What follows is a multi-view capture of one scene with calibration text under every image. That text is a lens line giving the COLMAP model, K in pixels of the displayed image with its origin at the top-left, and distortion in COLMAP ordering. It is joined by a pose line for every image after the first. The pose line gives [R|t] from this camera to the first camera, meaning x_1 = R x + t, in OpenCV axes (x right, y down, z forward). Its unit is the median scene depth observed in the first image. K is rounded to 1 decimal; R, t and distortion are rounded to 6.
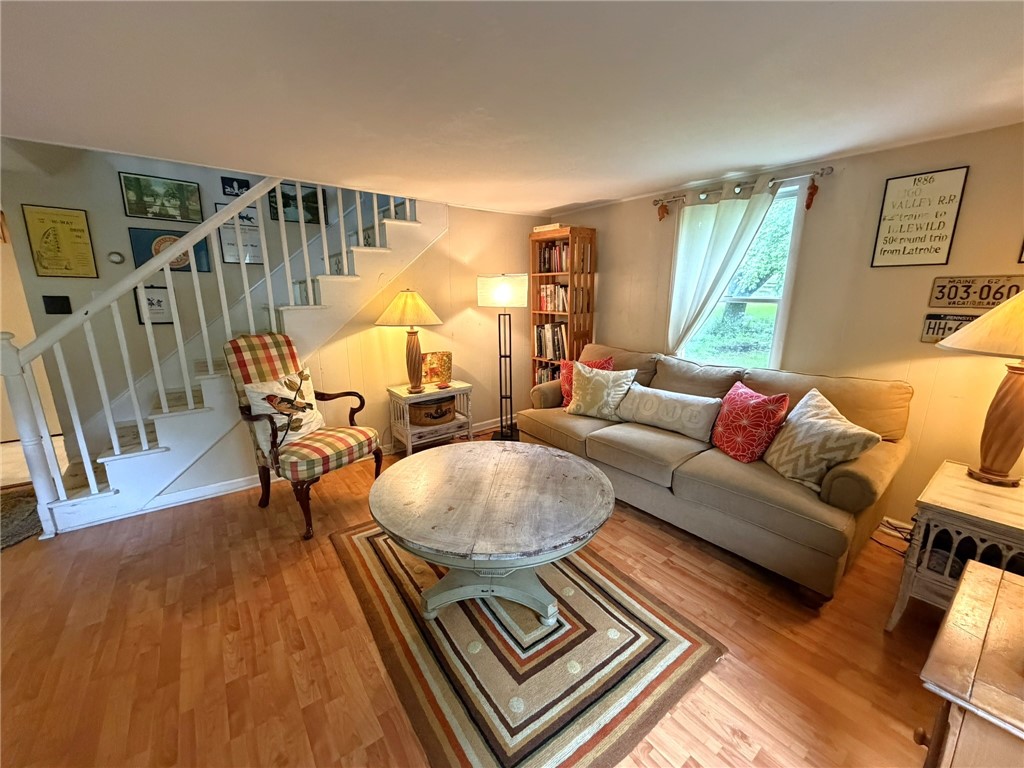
lens RADIAL K [[410.9, 0, 511.0], [0, 410.9, 383.7], [0, 0, 1]] dist [0.000841, 0.000252]
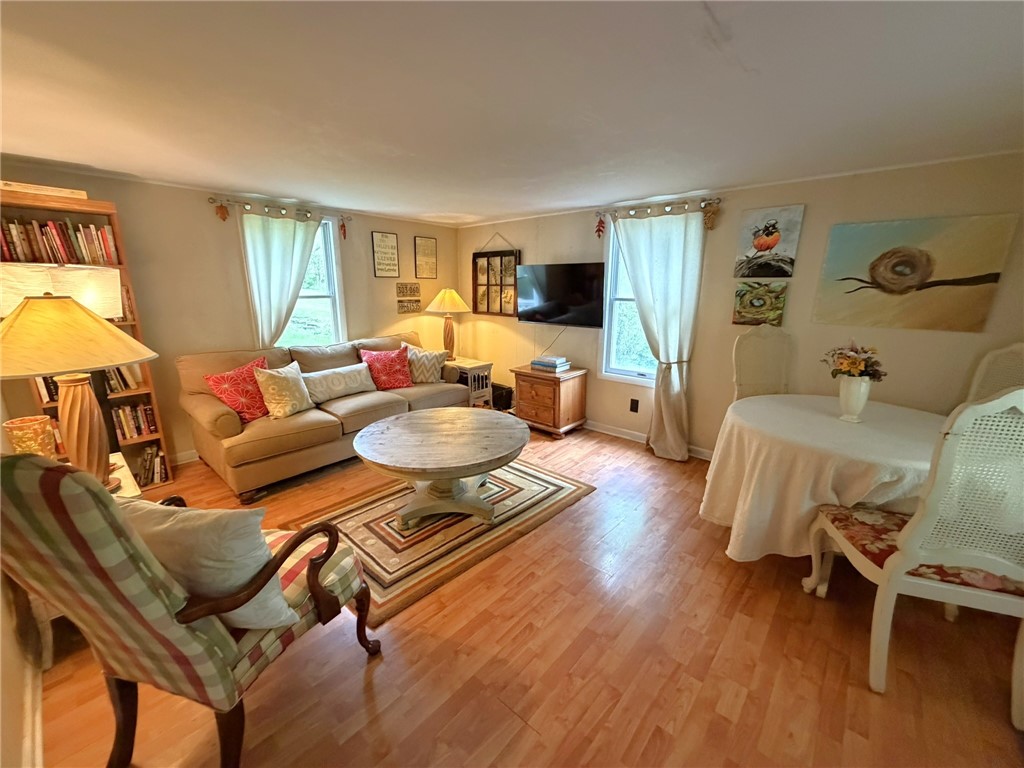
lens RADIAL K [[410.9, 0, 509.9], [0, 410.9, 384.3], [0, 0, 1]] dist [0.000841, 0.000252]
pose [[-0.198332, -0.228547, 0.953116, -1.272017], [0.214915, 0.938628, 0.269794, -0.217782], [-0.956282, 0.258348, -0.137042, 0.878441]]
